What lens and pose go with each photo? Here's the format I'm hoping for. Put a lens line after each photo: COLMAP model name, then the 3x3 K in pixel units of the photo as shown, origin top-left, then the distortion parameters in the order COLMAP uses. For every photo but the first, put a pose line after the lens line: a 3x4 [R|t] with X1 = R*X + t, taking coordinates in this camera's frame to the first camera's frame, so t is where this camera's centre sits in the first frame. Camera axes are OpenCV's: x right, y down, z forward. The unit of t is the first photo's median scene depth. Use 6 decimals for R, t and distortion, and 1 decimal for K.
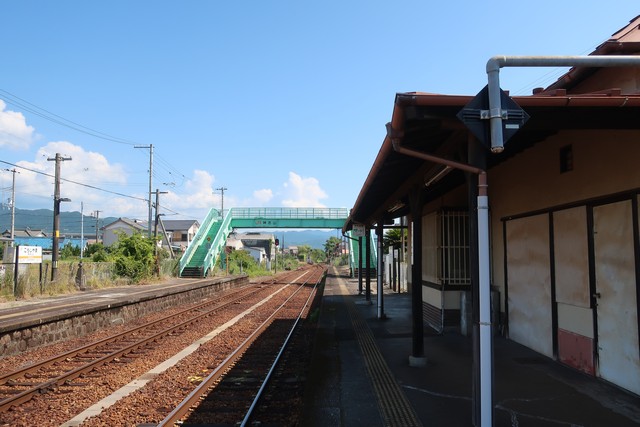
lens RADIAL K [[501.5, 0, 321.5], [0, 501.5, 213.5], [0, 0, 1]] dist [-0.004176, 0.002087]
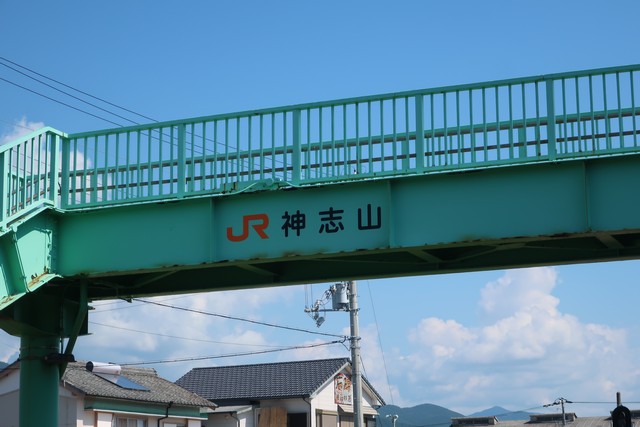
lens RADIAL K [[1388.0, 0, 321.6], [0, 1388.0, 215.9], [0, 0, 1]] dist [-0.076427, 0.000000]
pose [[0.927117, -0.078547, -0.366448, 0.022307], [0.036672, 0.992111, -0.119876, 0.057766], [0.372974, 0.097700, 0.922684, 0.658009]]
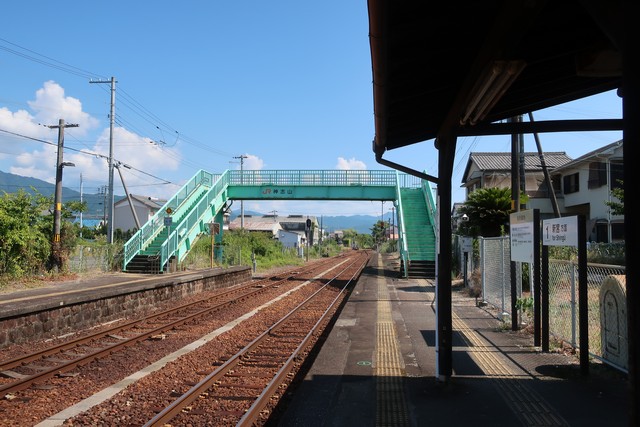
lens RADIAL K [[501.5, 0, 321.3], [0, 501.5, 215.1], [0, 0, 1]] dist [-0.004176, 0.002087]
pose [[0.995234, 0.005653, -0.097353, 0.016369], [-0.002440, 0.999449, 0.033091, 0.027140], [0.097486, -0.032695, 0.994700, 0.307923]]
